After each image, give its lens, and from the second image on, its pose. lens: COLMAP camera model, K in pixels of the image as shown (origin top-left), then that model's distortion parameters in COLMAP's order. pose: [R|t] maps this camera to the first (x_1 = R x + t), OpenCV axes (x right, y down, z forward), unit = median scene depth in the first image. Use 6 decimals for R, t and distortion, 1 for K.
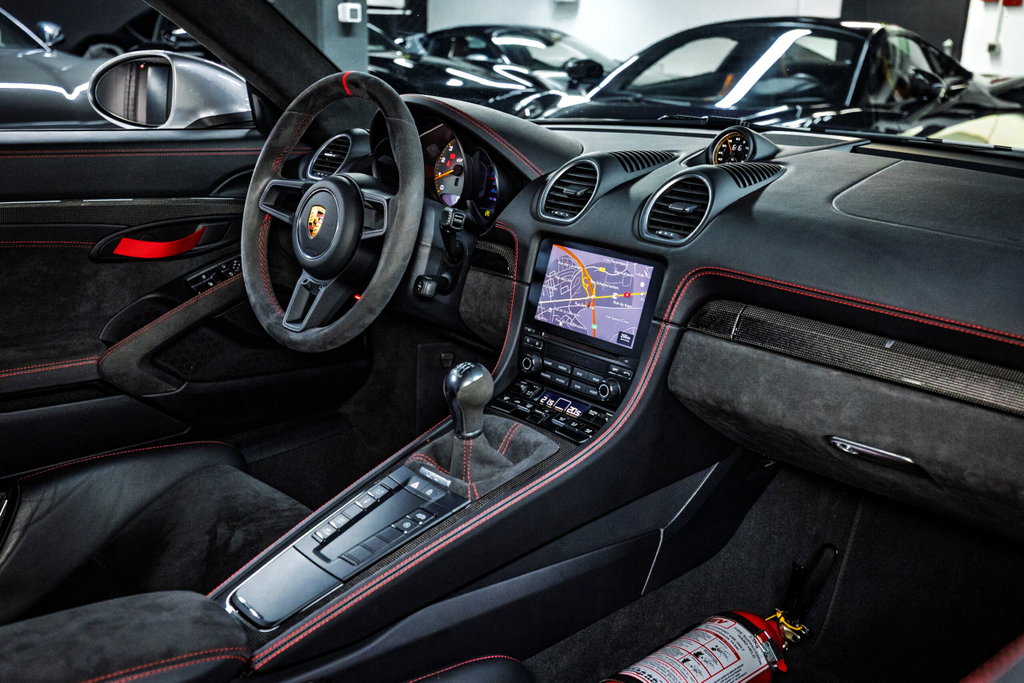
lens RADIAL K [[1025.4, 0, 508.4], [0, 1025.4, 340.5], [0, 0, 1]] dist [0.006567, 0.000000]
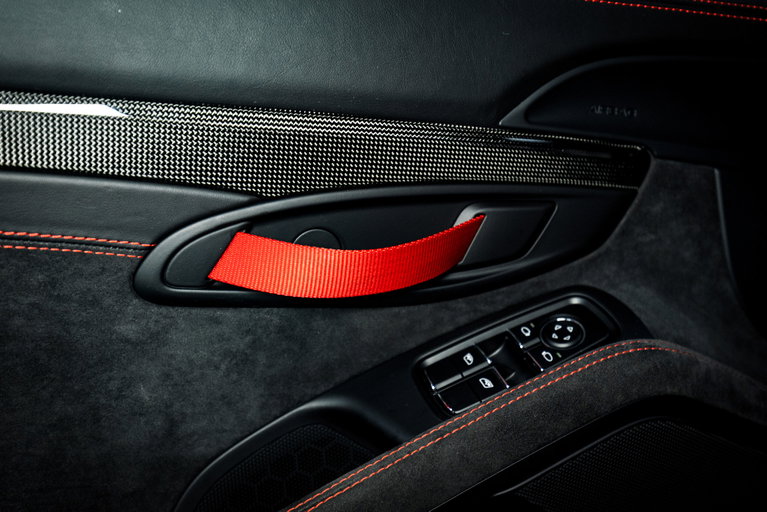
lens RADIAL K [[768.0, 0, 384.5], [0, 768.0, 255.6], [0, 0, 1]] dist [0.006567, 0.000000]
pose [[0.911055, 0.015744, -0.411985, -0.252831], [-0.076448, 0.988393, -0.131283, -0.070268], [0.405136, 0.151102, 0.901684, 0.875238]]
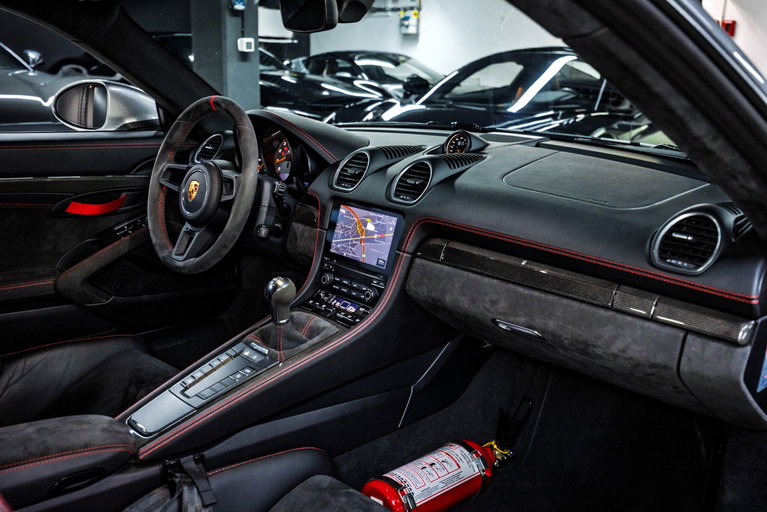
lens RADIAL K [[768.0, 0, 385.1], [0, 768.0, 256.2], [0, 0, 1]] dist [0.006567, 0.000000]
pose [[0.999951, -0.002038, 0.009693, 0.089334], [0.002362, 0.999436, -0.033484, 0.023162], [-0.009619, 0.033505, 0.999392, -0.165028]]
